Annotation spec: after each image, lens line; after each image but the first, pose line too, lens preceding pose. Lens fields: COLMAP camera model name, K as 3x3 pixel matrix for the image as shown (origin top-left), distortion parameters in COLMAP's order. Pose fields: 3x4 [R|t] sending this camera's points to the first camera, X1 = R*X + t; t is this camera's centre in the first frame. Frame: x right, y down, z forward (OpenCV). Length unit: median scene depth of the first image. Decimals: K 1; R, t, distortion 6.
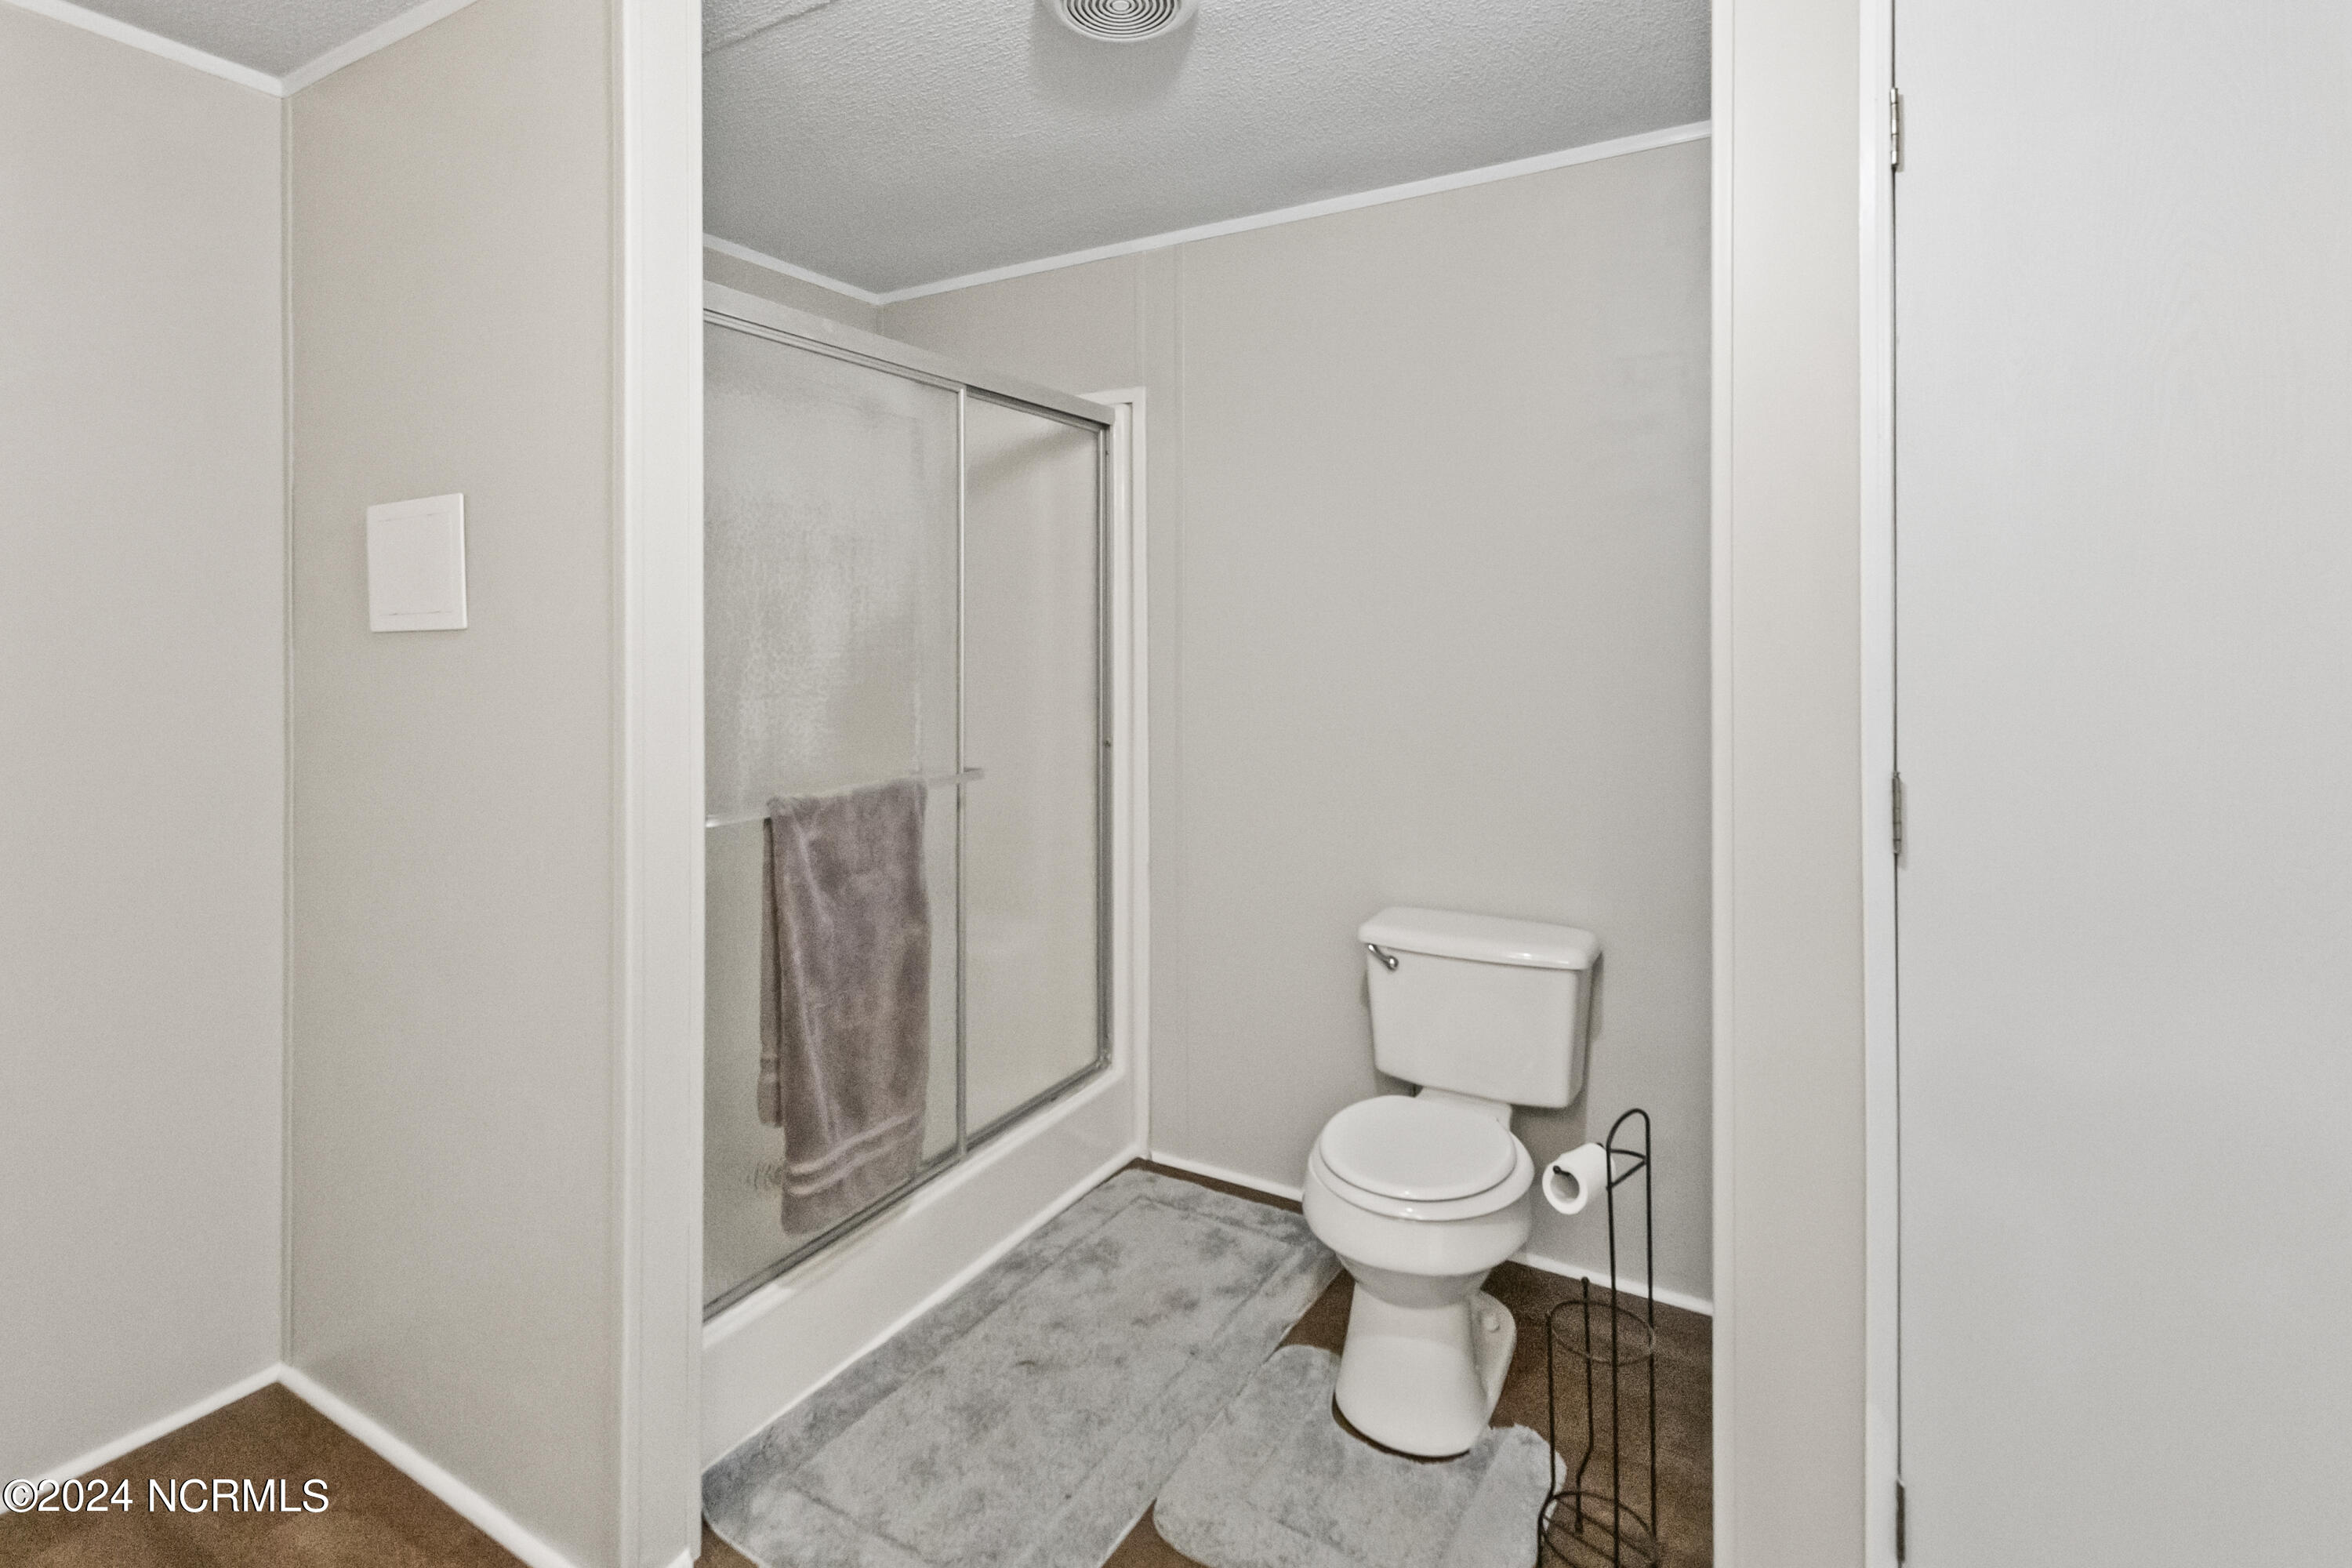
lens RADIAL K [[1109.1, 0, 1172.9], [0, 1109.1, 626.3], [0, 0, 1]] dist [0.002530, 0.000025]
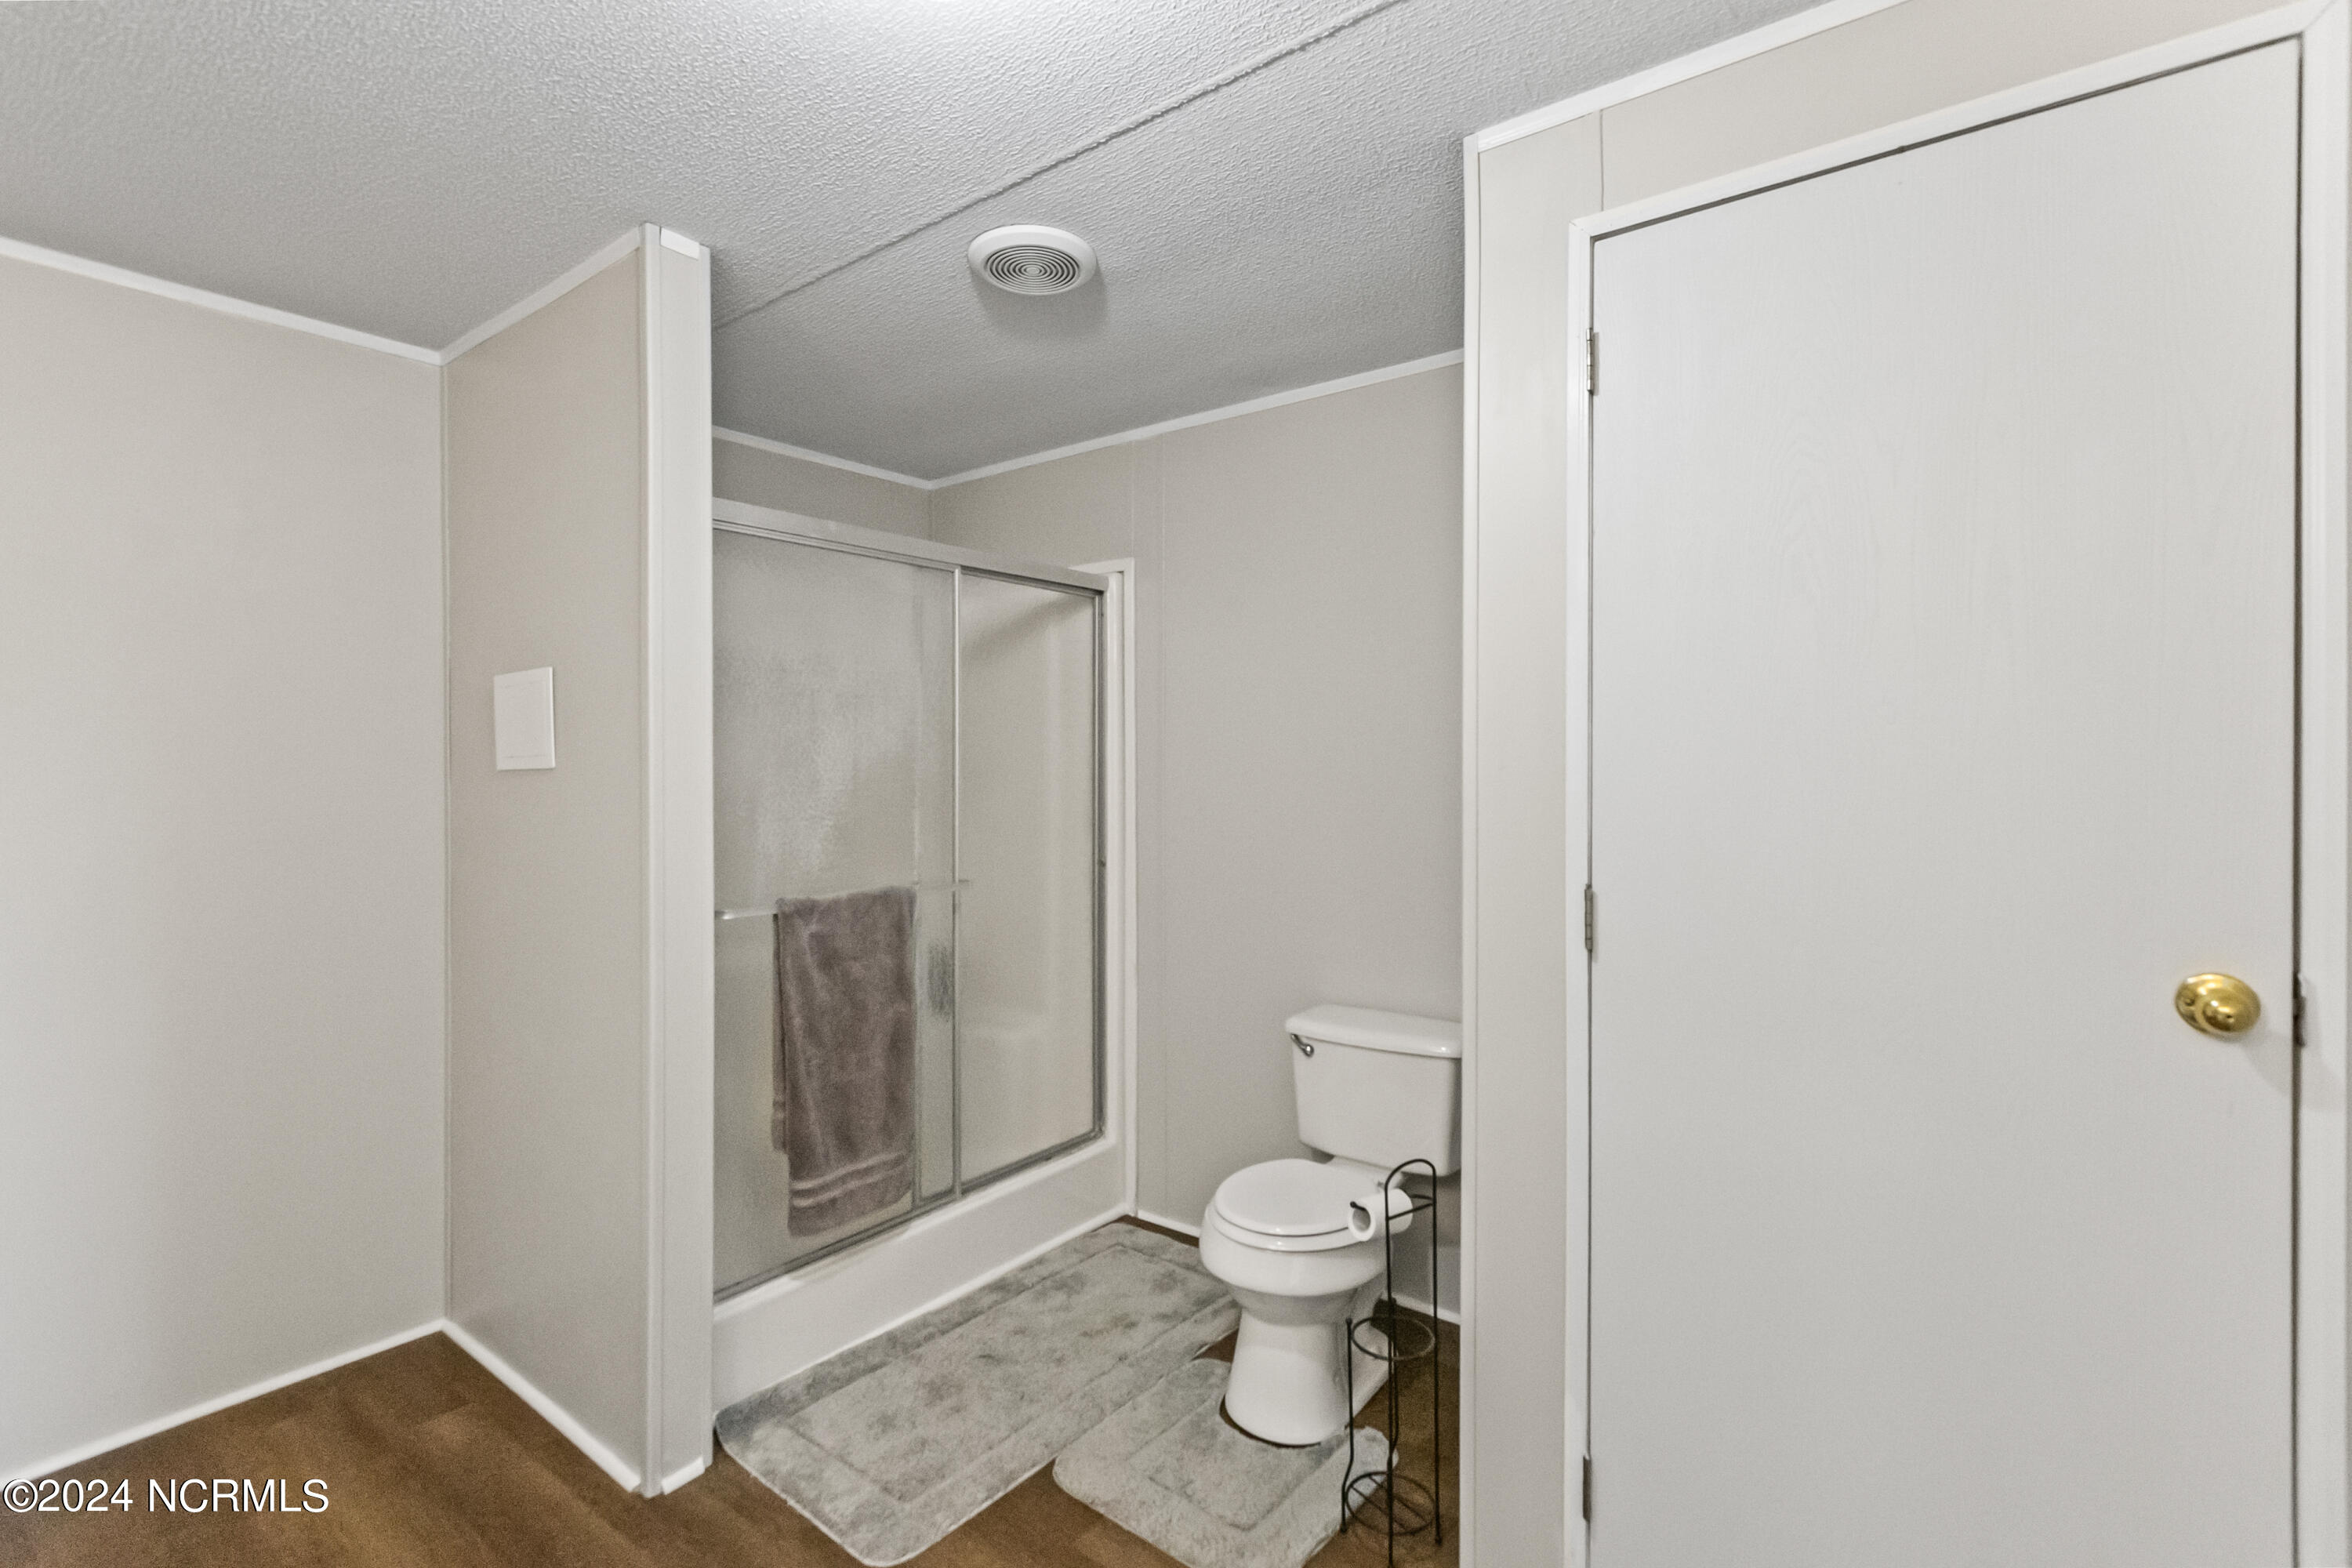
lens RADIAL K [[1061.5, 0, 1179.0], [0, 1061.5, 763.5], [0, 0, 1]] dist [0.001634, 0.000054]
pose [[0.992199, -0.001774, -0.124654, 0.239788], [0.002327, 0.999988, 0.004288, -0.005936], [0.124644, -0.004545, 0.992191, -0.156293]]
